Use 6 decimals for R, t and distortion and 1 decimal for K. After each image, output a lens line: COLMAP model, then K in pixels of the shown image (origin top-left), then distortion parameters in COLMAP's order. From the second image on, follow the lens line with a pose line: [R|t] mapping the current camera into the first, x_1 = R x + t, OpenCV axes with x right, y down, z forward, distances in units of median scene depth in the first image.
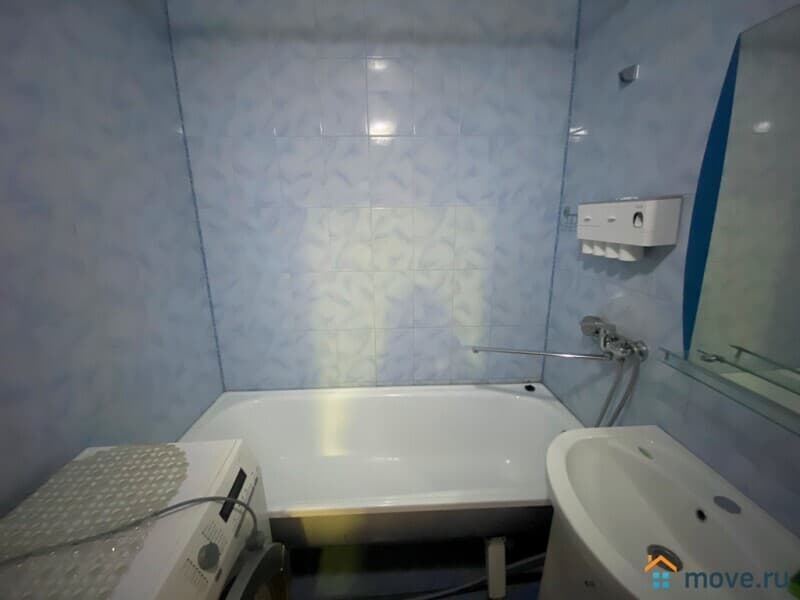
lens RADIAL K [[323.5, 0, 402.5], [0, 323.5, 297.6], [0, 0, 1]] dist [0.029635, -0.024649]
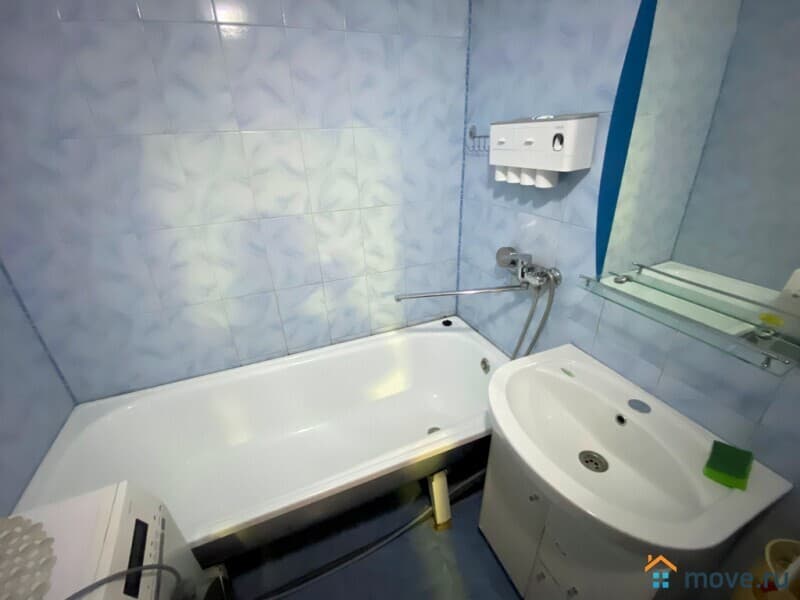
lens RADIAL K [[339.0, 0, 402.8], [0, 339.0, 300.3], [0, 0, 1]] dist [0.018819, -0.019264]
pose [[0.942362, -0.163504, 0.291927, -0.045332], [0.102637, 0.971669, 0.212896, -0.039237], [-0.318465, -0.170663, 0.932445, 0.116165]]
